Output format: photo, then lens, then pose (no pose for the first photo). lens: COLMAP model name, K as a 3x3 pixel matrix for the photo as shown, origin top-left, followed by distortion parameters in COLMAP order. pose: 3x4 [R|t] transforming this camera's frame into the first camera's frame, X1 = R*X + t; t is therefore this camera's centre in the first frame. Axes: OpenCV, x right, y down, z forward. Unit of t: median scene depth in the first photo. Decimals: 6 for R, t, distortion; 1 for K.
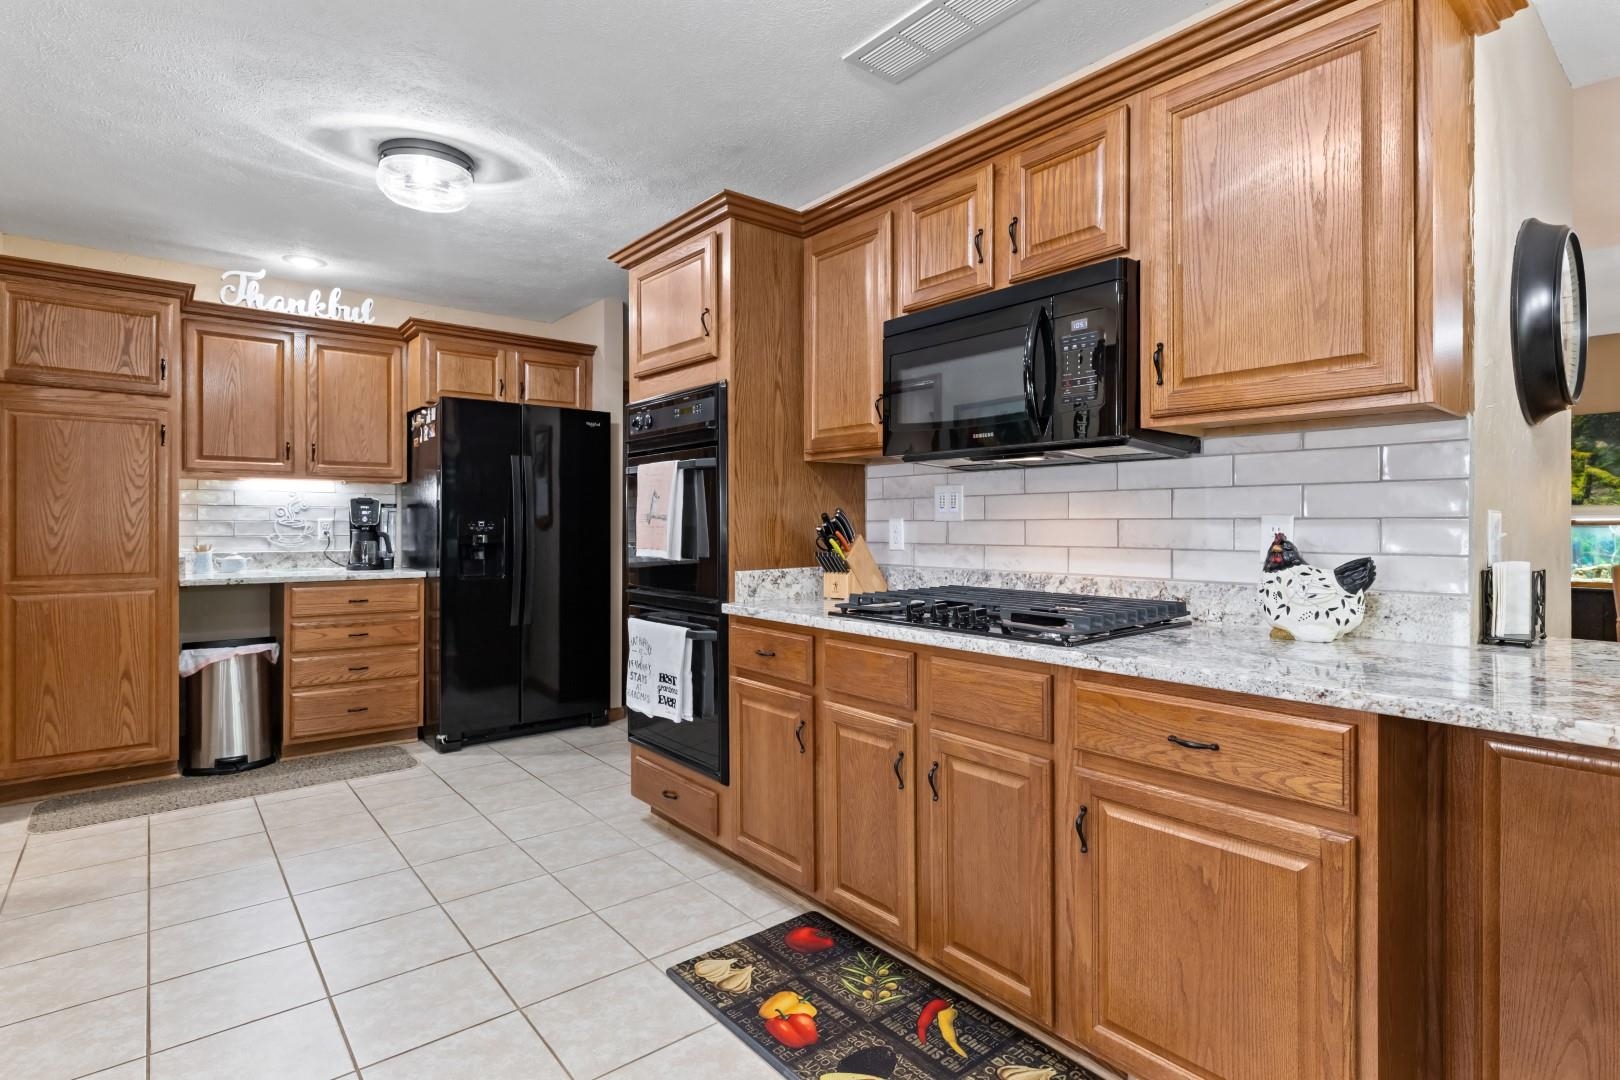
lens RADIAL K [[807.4, 0, 811.2], [0, 807.4, 525.9], [0, 0, 1]] dist [-0.002147, -0.000687]
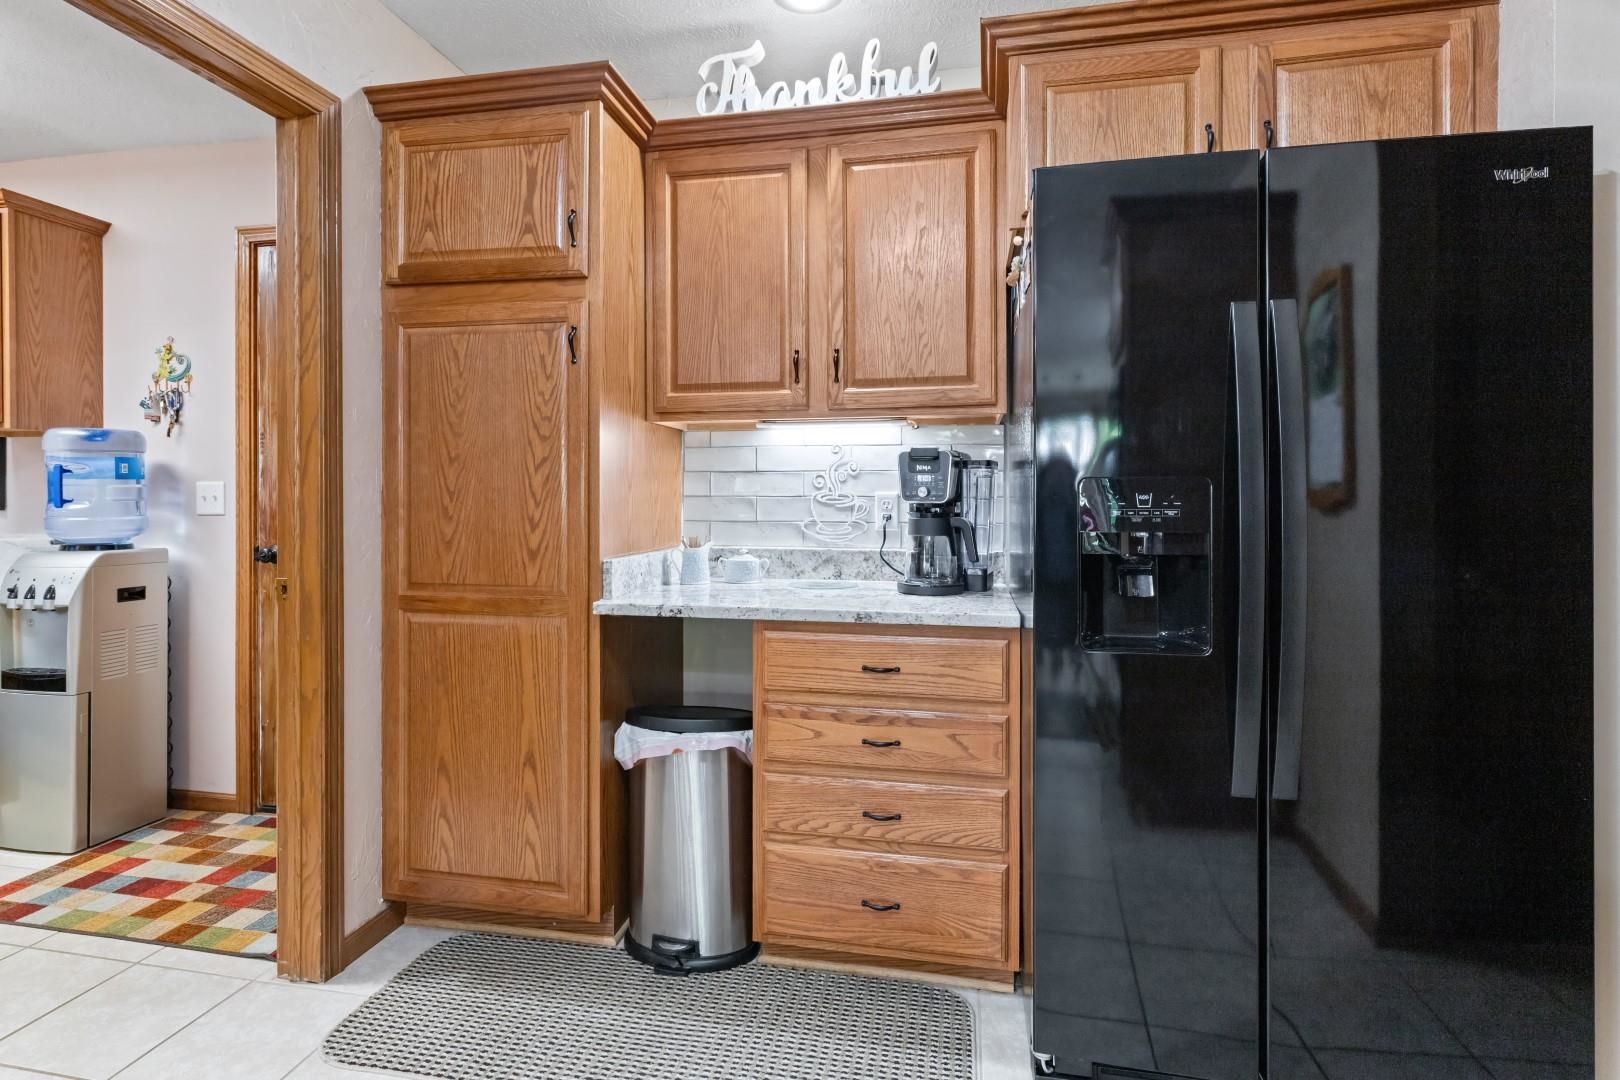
lens RADIAL K [[791.6, 0, 810.3], [0, 791.6, 501.6], [0, 0, 1]] dist [-0.000546, 0.000159]
pose [[0.638365, -0.001437, -0.769732, -0.287804], [-0.000034, 0.999998, -0.001896, -0.001624], [0.769734, 0.001236, 0.638364, 0.818598]]
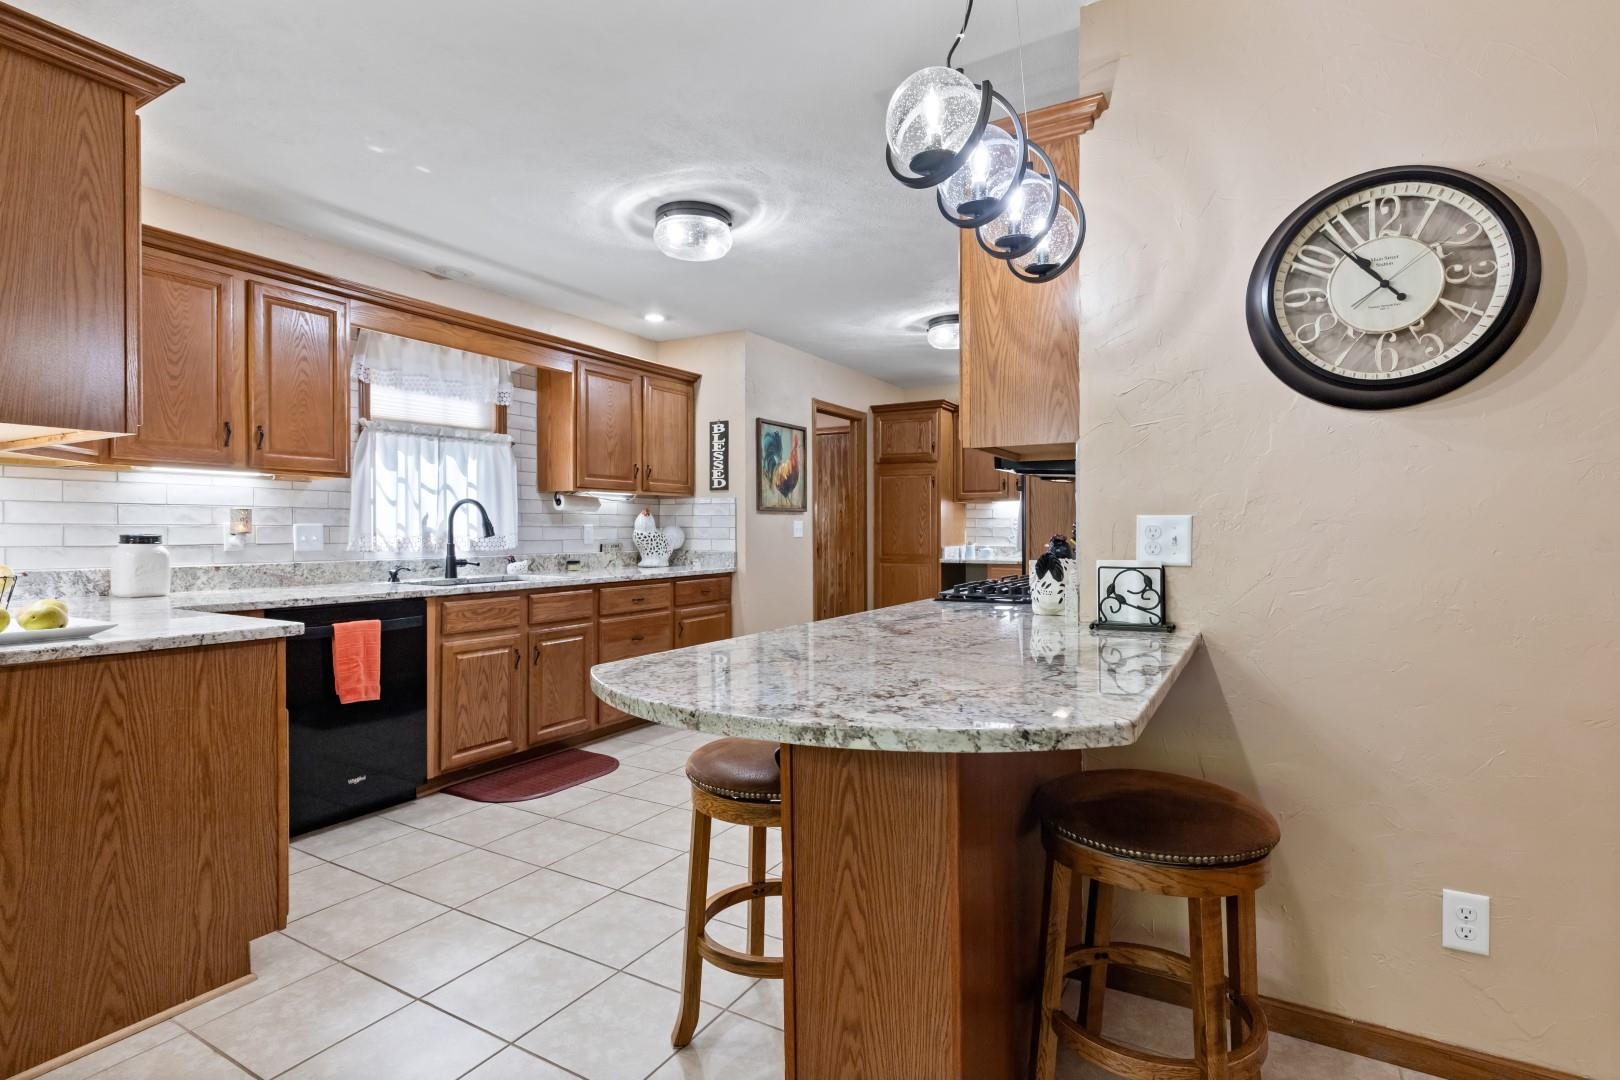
lens RADIAL K [[796.8, 0, 815.6], [0, 796.8, 536.1], [0, 0, 1]] dist [0.000109, -0.000040]
pose [[0.351182, 0.005632, -0.936290, 0.898208], [0.000815, 0.999980, 0.006321, 0.001950], [0.936307, -0.002983, 0.351170, 0.089079]]
